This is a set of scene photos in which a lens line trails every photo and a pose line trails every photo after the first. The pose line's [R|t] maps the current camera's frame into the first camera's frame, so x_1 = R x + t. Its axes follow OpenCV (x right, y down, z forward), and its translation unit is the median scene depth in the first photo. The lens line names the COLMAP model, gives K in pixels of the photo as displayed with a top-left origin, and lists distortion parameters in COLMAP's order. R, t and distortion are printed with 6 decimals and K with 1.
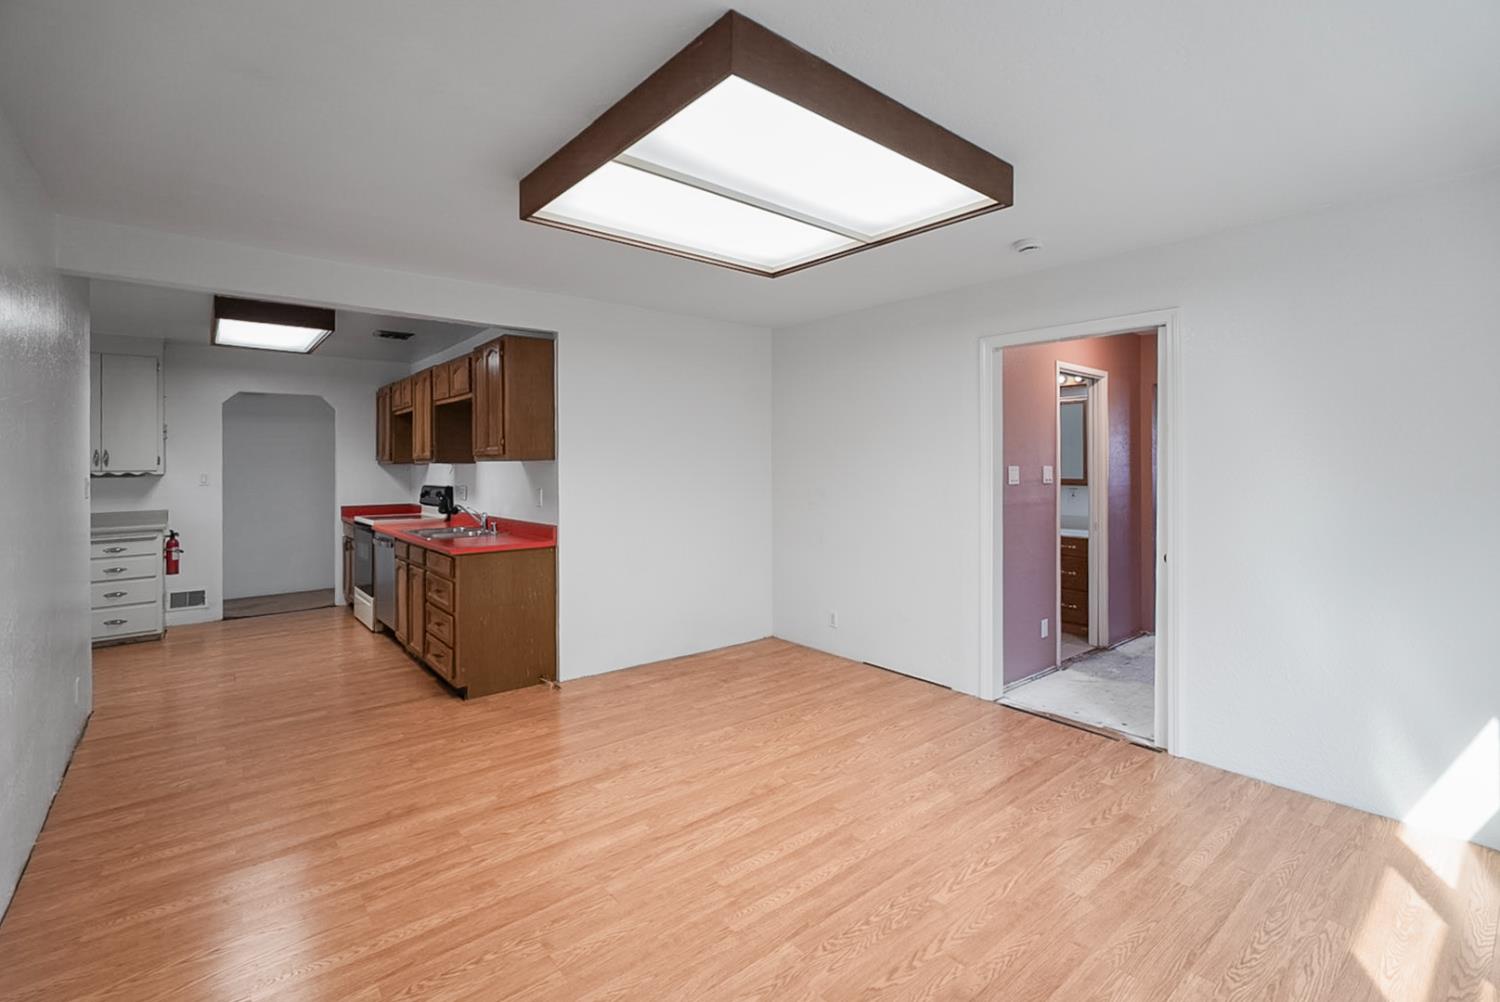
lens RADIAL K [[668.8, 0, 738.1], [0, 668.8, 456.2], [0, 0, 1]] dist [-0.001244, -0.000139]
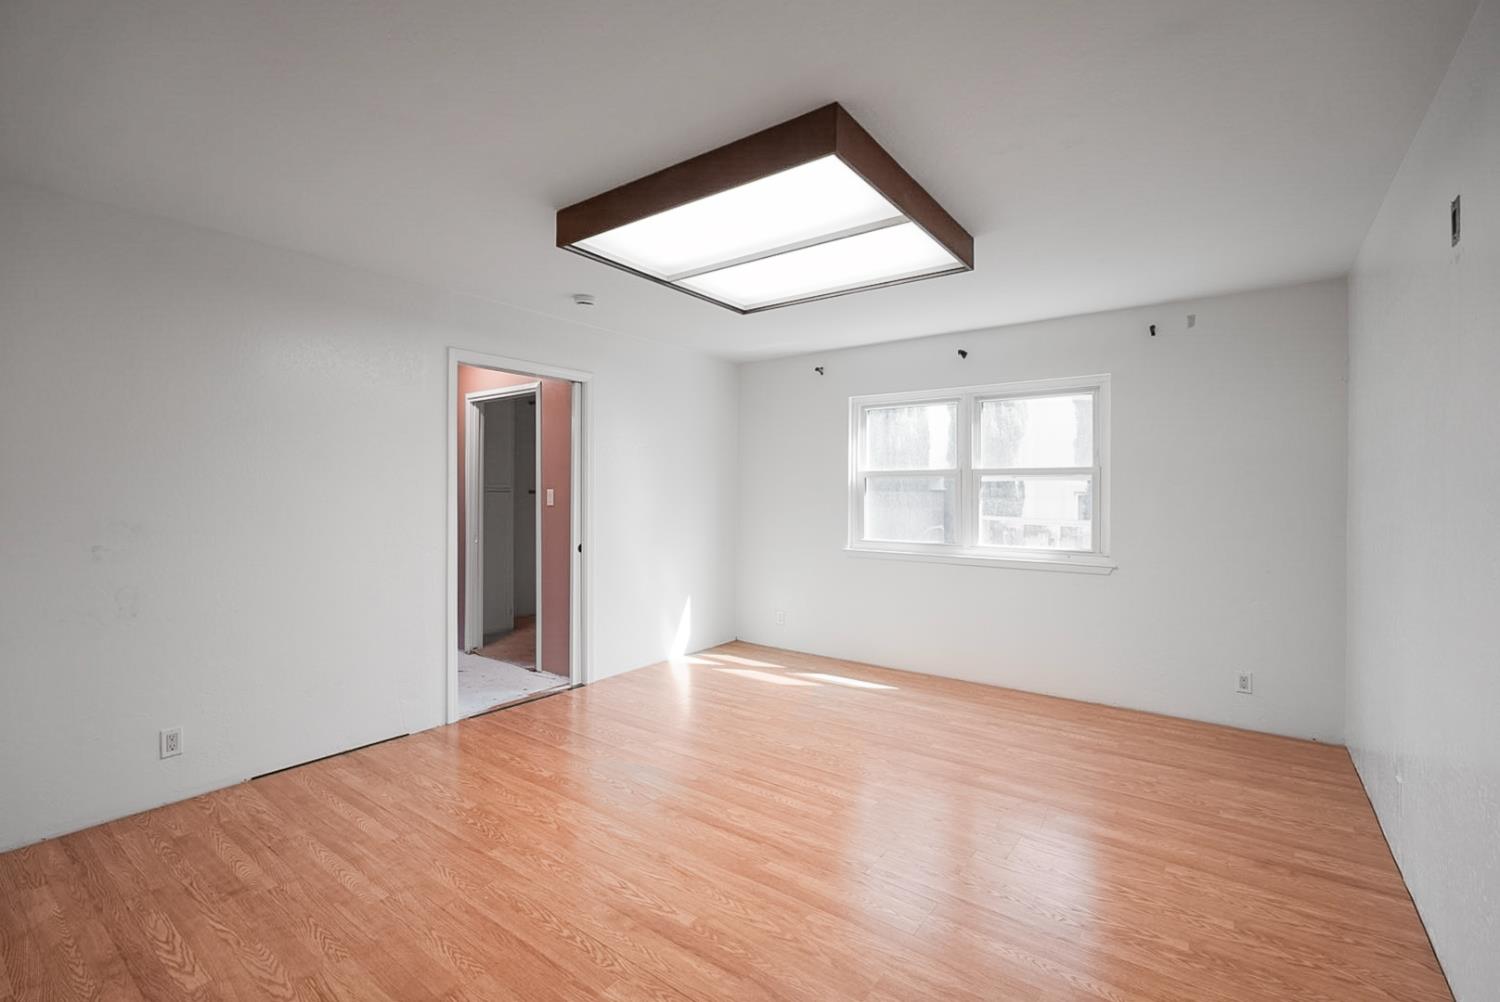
lens RADIAL K [[668.8, 0, 738.4], [0, 668.8, 499.0], [0, 0, 1]] dist [-0.001244, -0.000139]
pose [[-0.234237, -0.005632, 0.972163, -1.398640], [-0.014739, 0.999889, 0.002241, 0.061007], [-0.972068, -0.013804, -0.234294, 1.717648]]
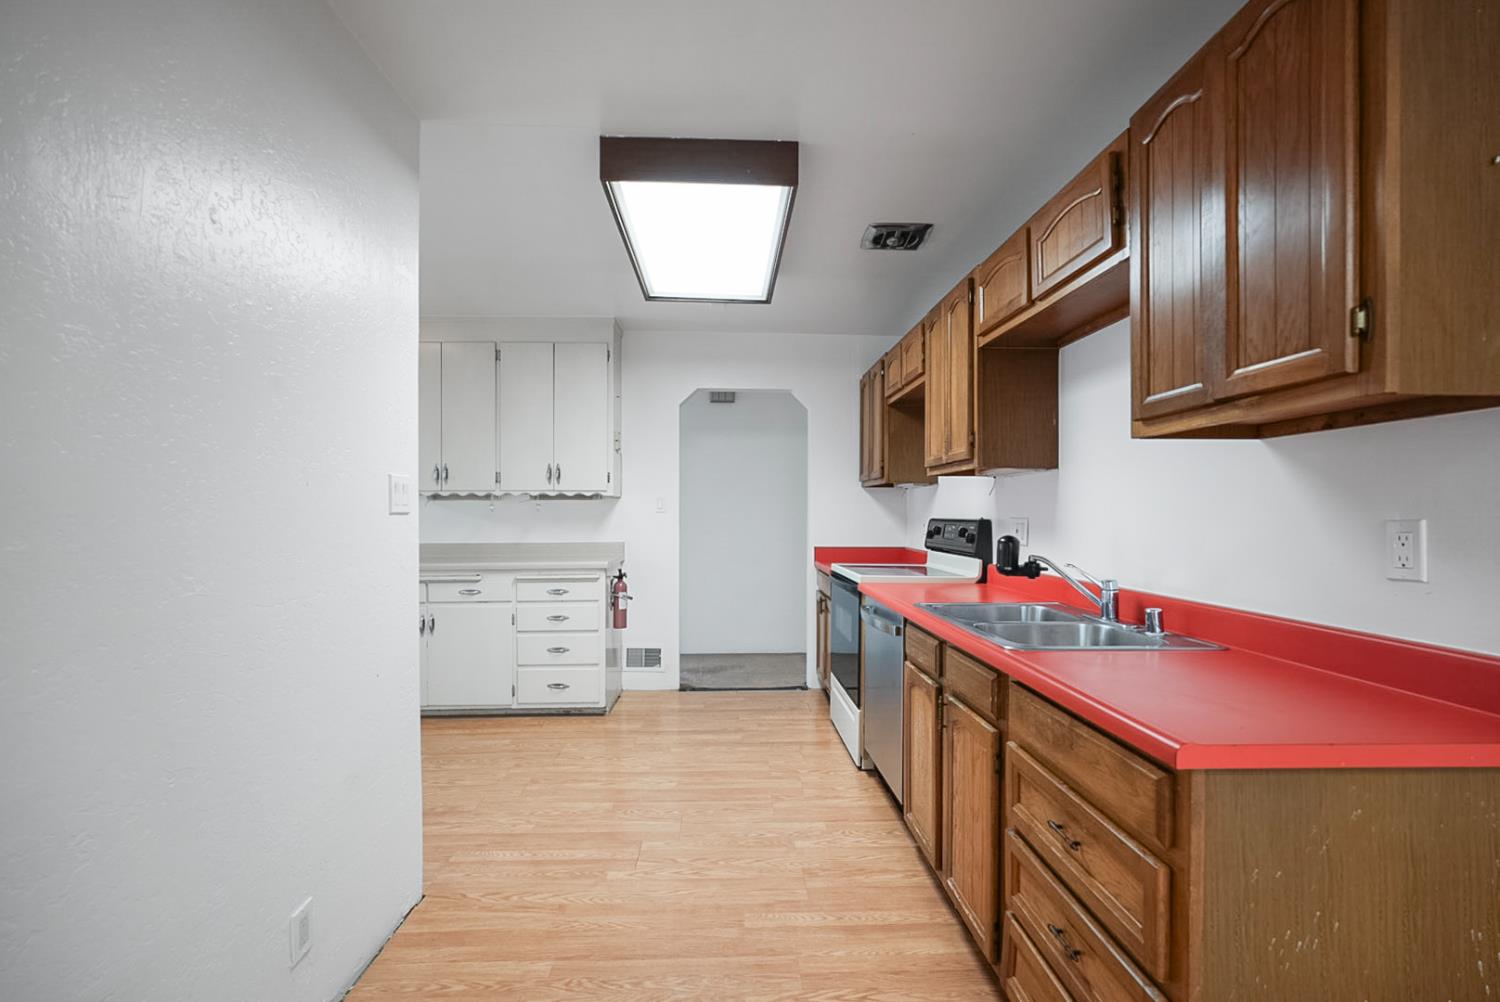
lens RADIAL K [[668.8, 0, 750.3], [0, 668.8, 501.7], [0, 0, 1]] dist [-0.001244, -0.000139]
pose [[0.802737, 0.003416, -0.596324, -0.250382], [-0.003662, 0.999993, 0.000799, 0.029734], [0.596322, 0.001543, 0.802744, 0.432380]]
